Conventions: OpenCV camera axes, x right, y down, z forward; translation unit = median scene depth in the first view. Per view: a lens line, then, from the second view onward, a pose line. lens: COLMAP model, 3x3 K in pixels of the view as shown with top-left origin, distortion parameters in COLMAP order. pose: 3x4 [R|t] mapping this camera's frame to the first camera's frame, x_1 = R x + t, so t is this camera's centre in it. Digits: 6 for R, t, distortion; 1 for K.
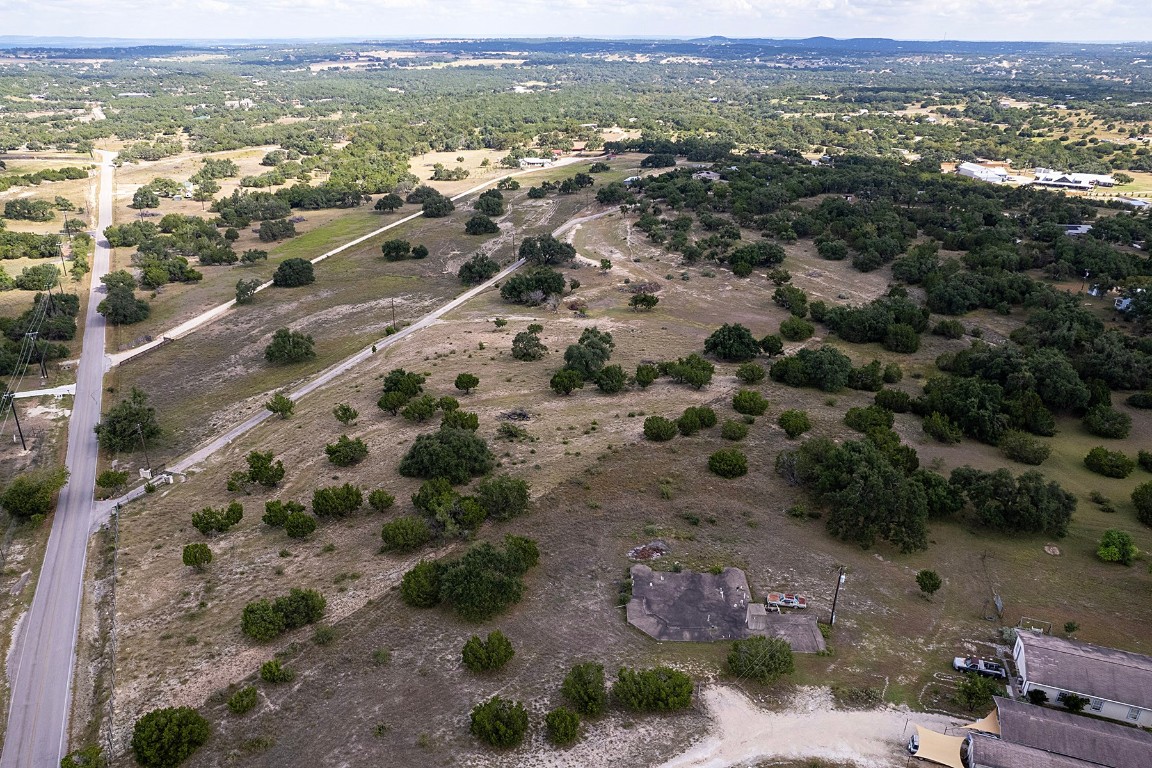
lens RADIAL K [[716.1, 0, 576.0], [0, 716.1, 384.0], [0, 0, 1]] dist [-0.085679, 0.074150]
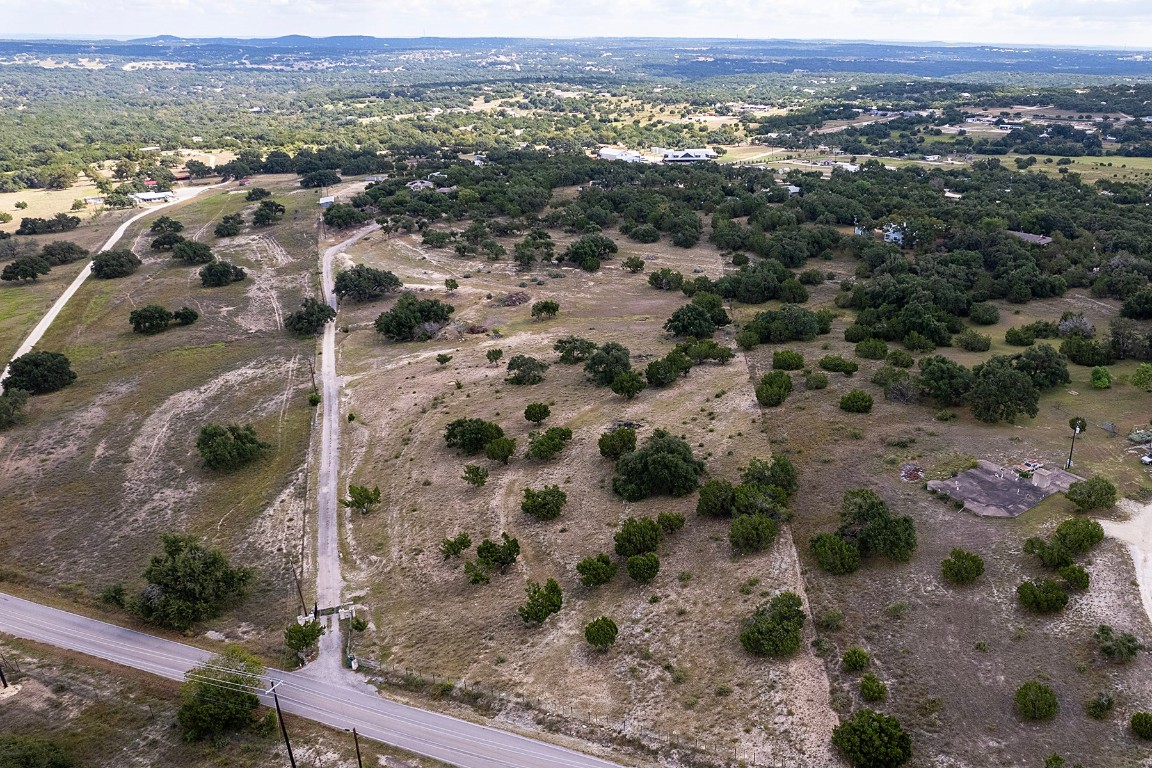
lens RADIAL K [[788.4, 0, 576.0], [0, 788.4, 384.0], [0, 0, 1]] dist [-0.024861, -0.001685]
pose [[0.822369, -0.235234, 0.518048, -0.702812], [0.255955, 0.966146, 0.032393, -0.064457], [-0.508130, 0.105958, 0.854738, 0.107939]]
